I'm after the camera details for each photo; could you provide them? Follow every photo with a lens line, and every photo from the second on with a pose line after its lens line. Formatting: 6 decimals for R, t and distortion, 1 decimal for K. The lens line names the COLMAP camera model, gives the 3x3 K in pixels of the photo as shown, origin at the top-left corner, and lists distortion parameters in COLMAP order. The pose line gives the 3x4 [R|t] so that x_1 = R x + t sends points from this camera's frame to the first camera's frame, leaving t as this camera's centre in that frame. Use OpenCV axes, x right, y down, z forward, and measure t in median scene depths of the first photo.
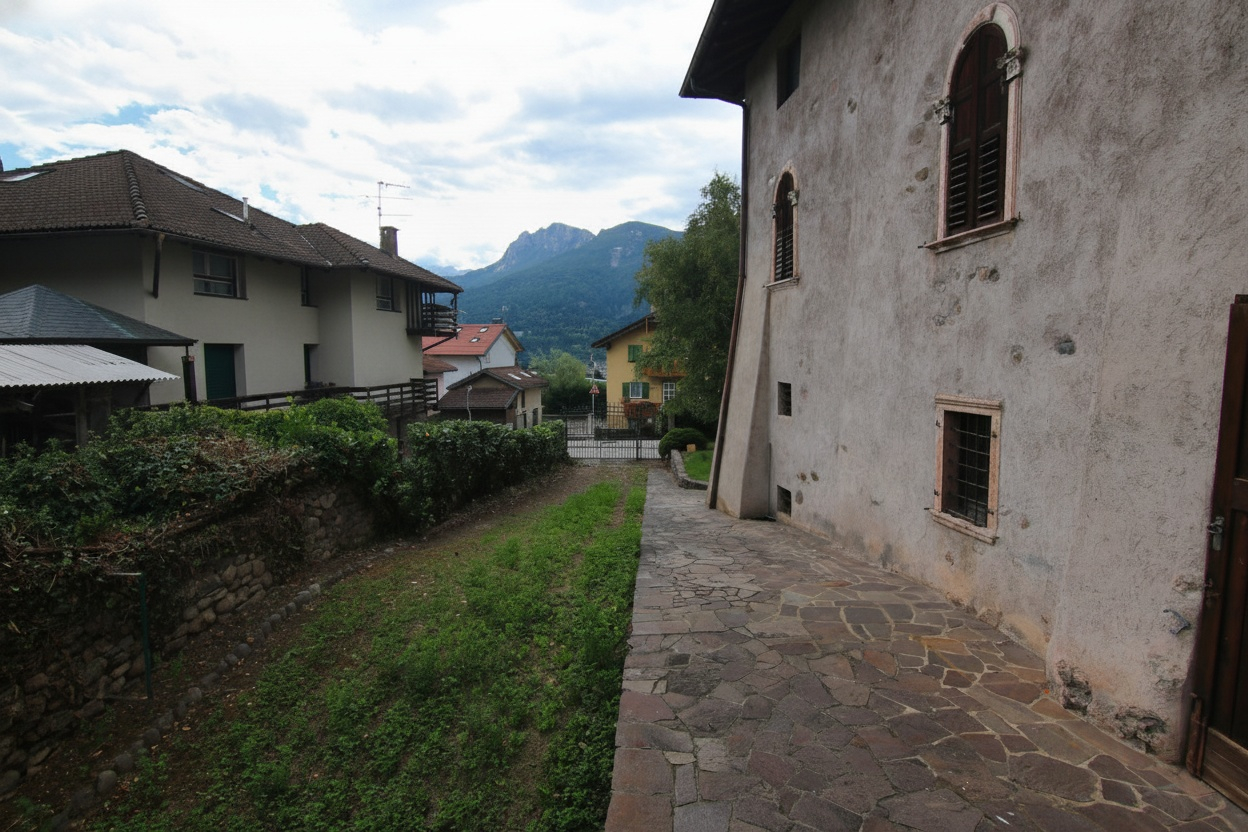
lens RADIAL K [[648.4, 0, 625.6], [0, 648.4, 409.7], [0, 0, 1]] dist [0.002173, -0.010125]
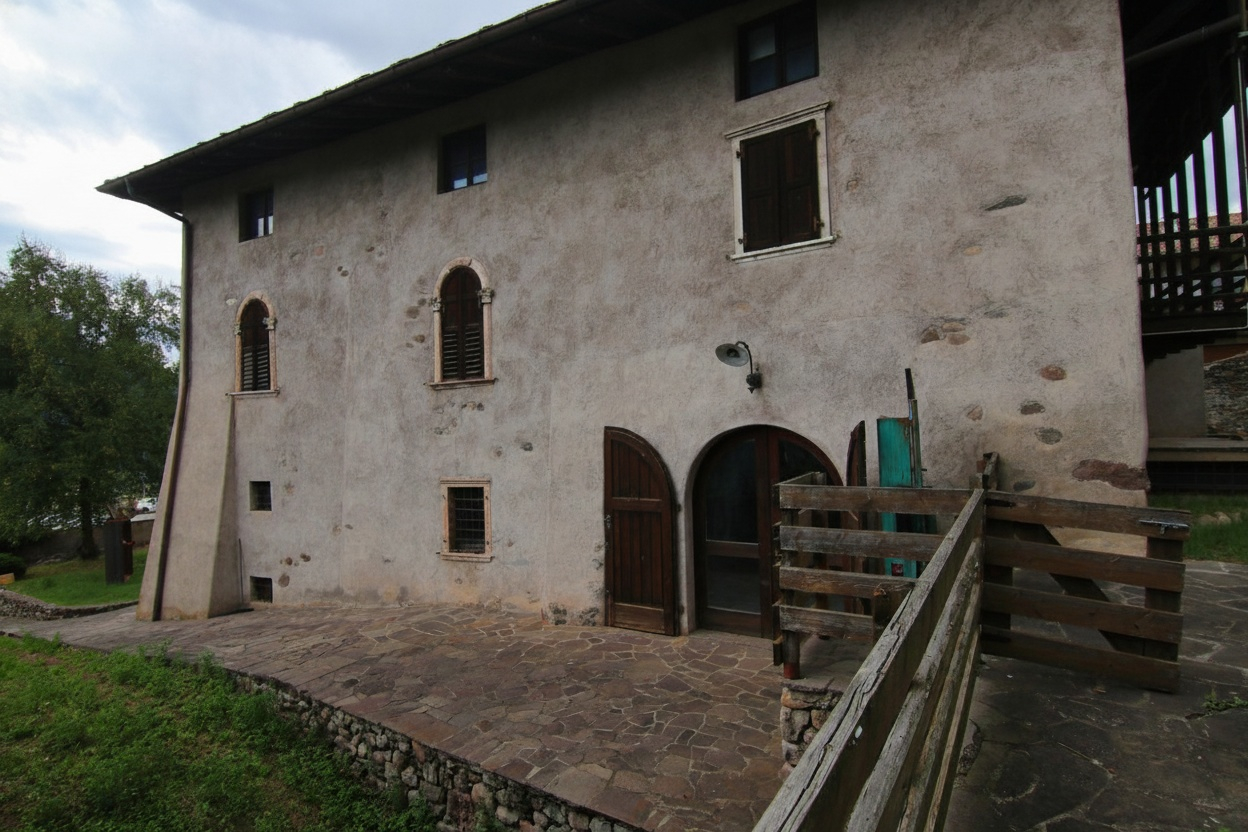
lens RADIAL K [[648.4, 0, 620.6], [0, 648.4, 417.1], [0, 0, 1]] dist [0.002173, -0.010125]
pose [[0.529121, 0.013671, 0.848436, -0.637578], [0.098470, 0.992126, -0.077396, -0.005325], [-0.842813, 0.124497, 0.523609, -0.213838]]
